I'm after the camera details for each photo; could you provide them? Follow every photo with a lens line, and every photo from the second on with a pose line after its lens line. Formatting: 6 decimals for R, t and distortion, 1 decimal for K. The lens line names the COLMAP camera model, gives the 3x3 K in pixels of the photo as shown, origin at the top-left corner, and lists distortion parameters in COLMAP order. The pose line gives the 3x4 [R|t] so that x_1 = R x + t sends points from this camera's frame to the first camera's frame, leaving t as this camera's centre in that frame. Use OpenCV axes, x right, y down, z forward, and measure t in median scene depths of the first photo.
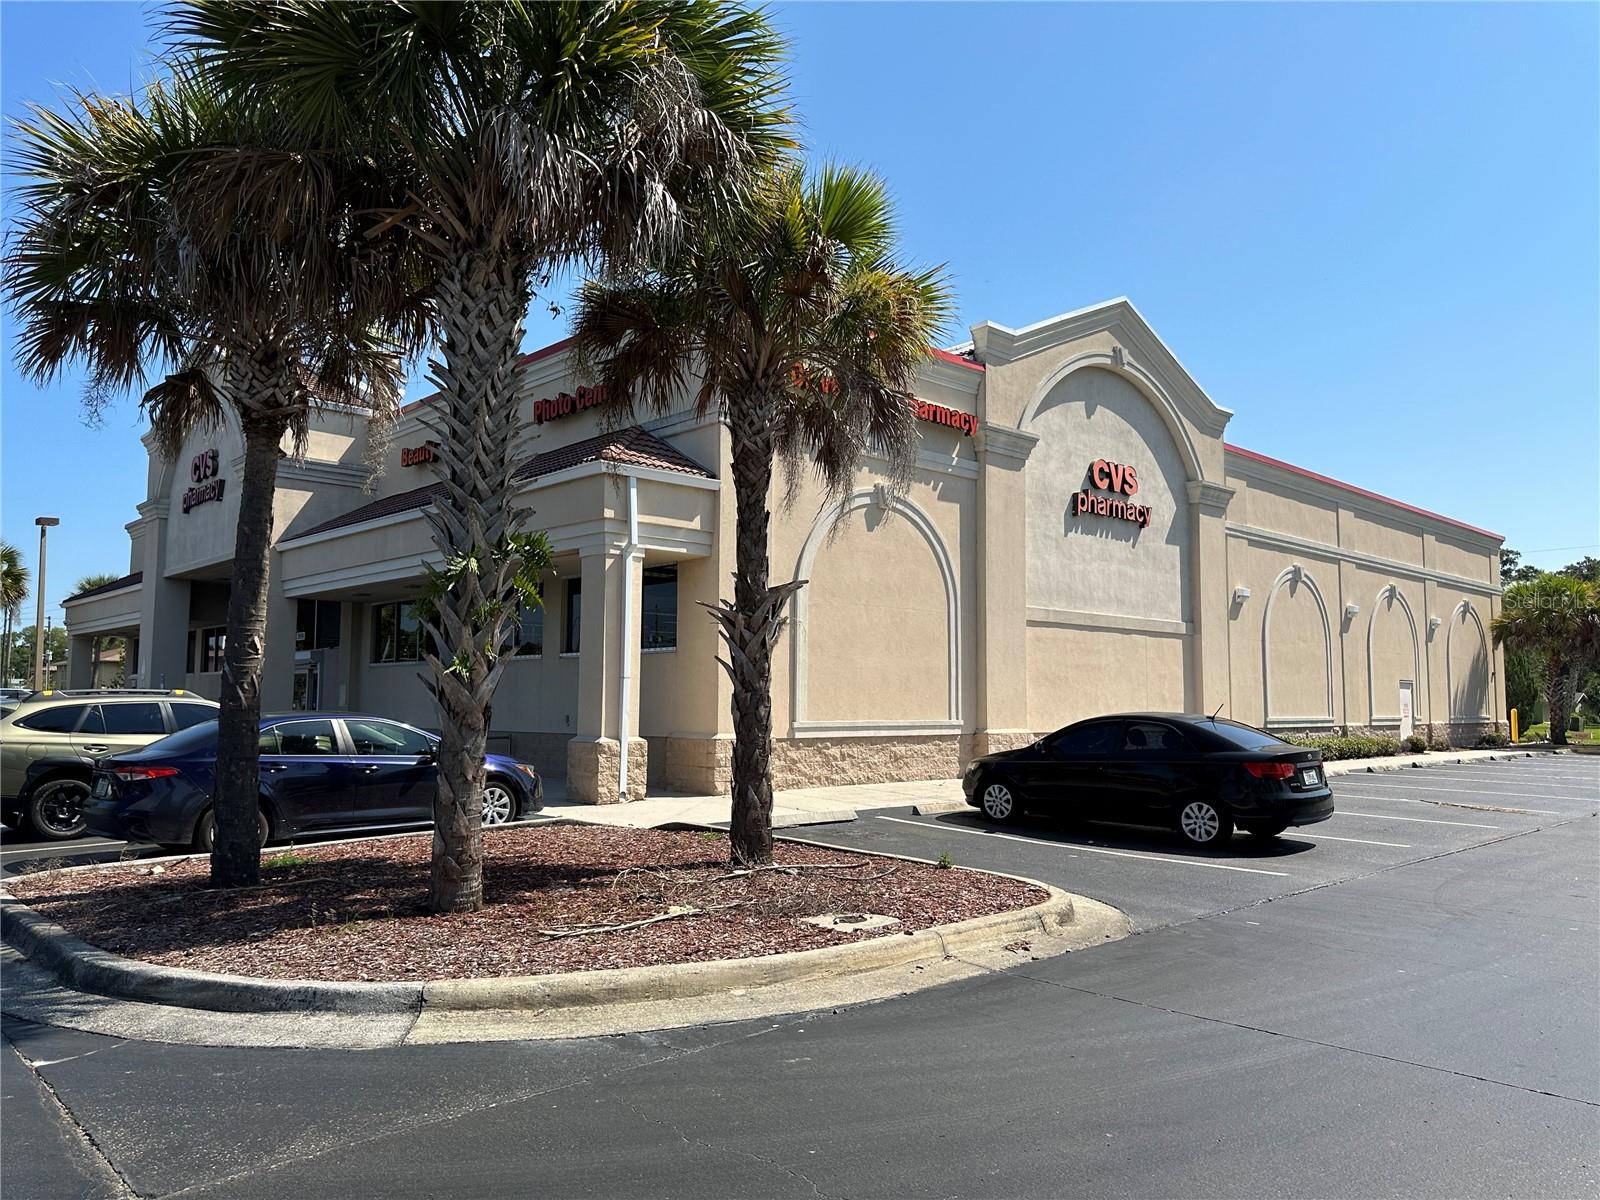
lens RADIAL K [[1119.3, 0, 809.1], [0, 1119.3, 606.8], [0, 0, 1]] dist [0.068615, -0.077495]
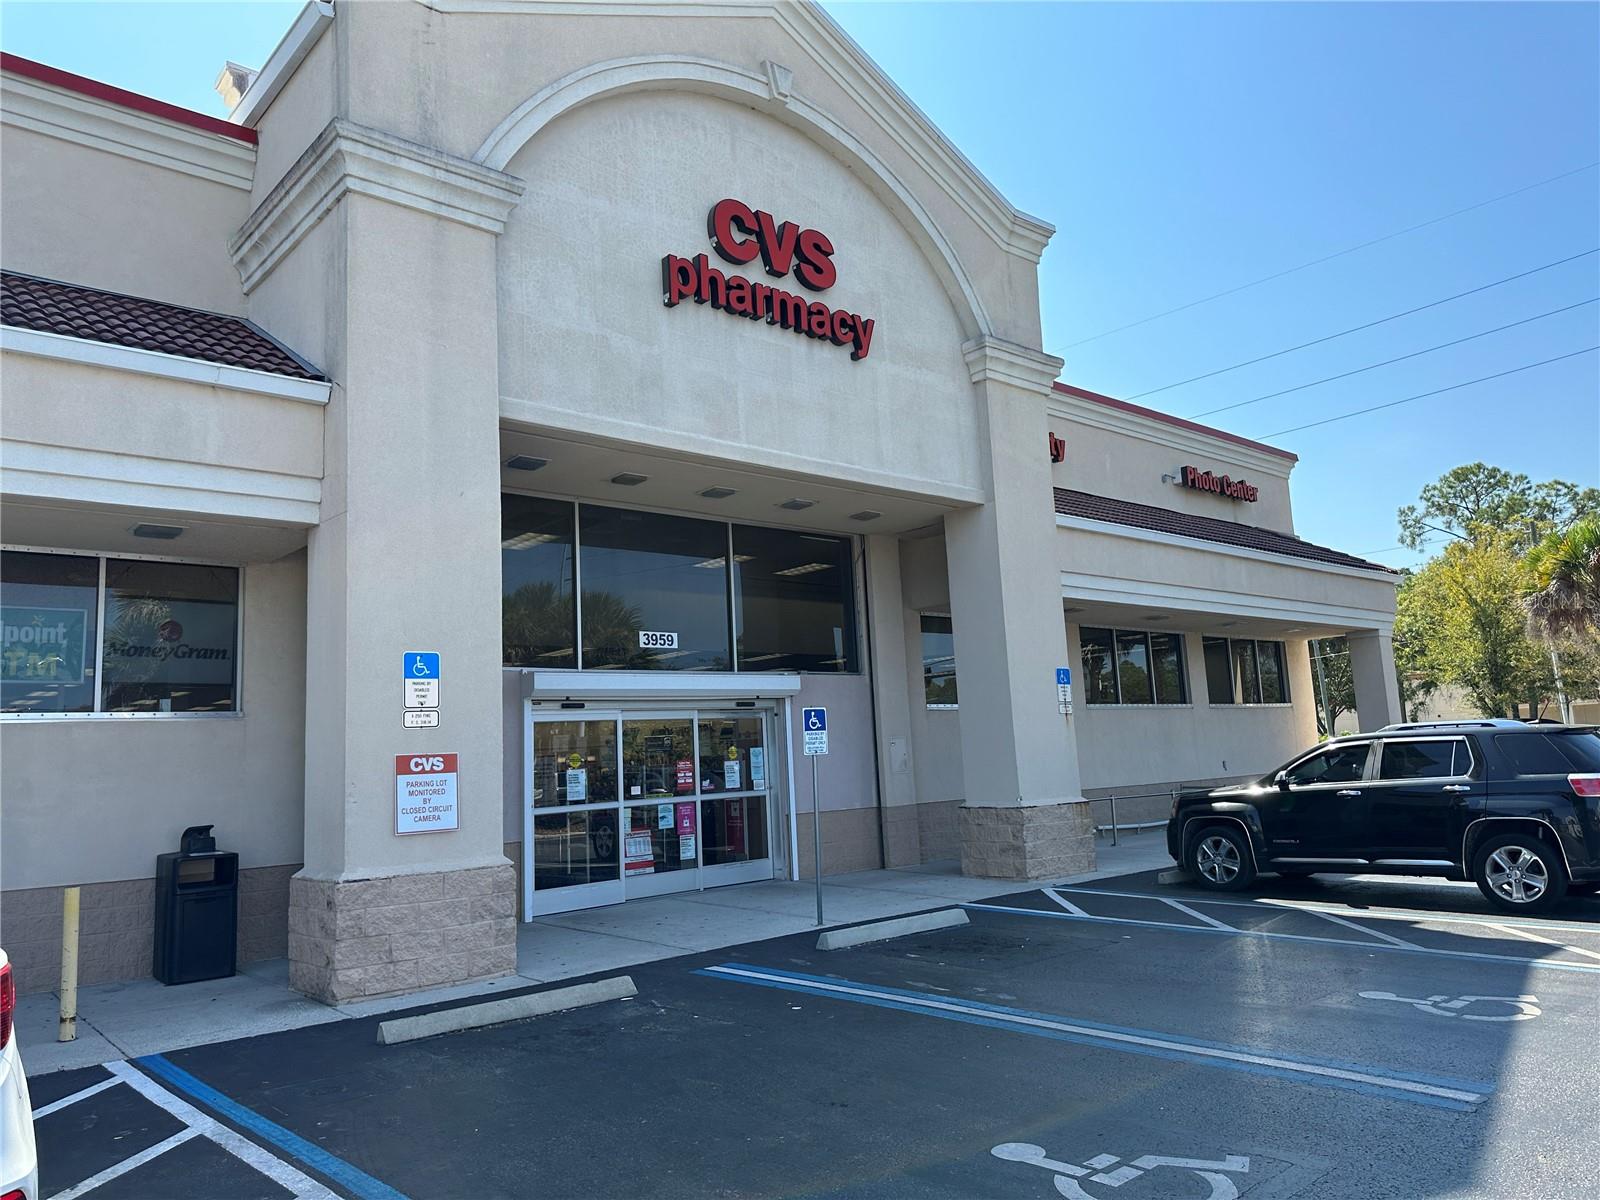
lens RADIAL K [[1119.3, 0, 815.0], [0, 1119.3, 601.9], [0, 0, 1]] dist [0.068615, -0.077495]
pose [[0.022650, 0.137515, 0.990241, -2.797423], [-0.029545, 0.990154, -0.136827, 0.217268], [-0.999307, -0.026158, 0.026490, 2.853300]]
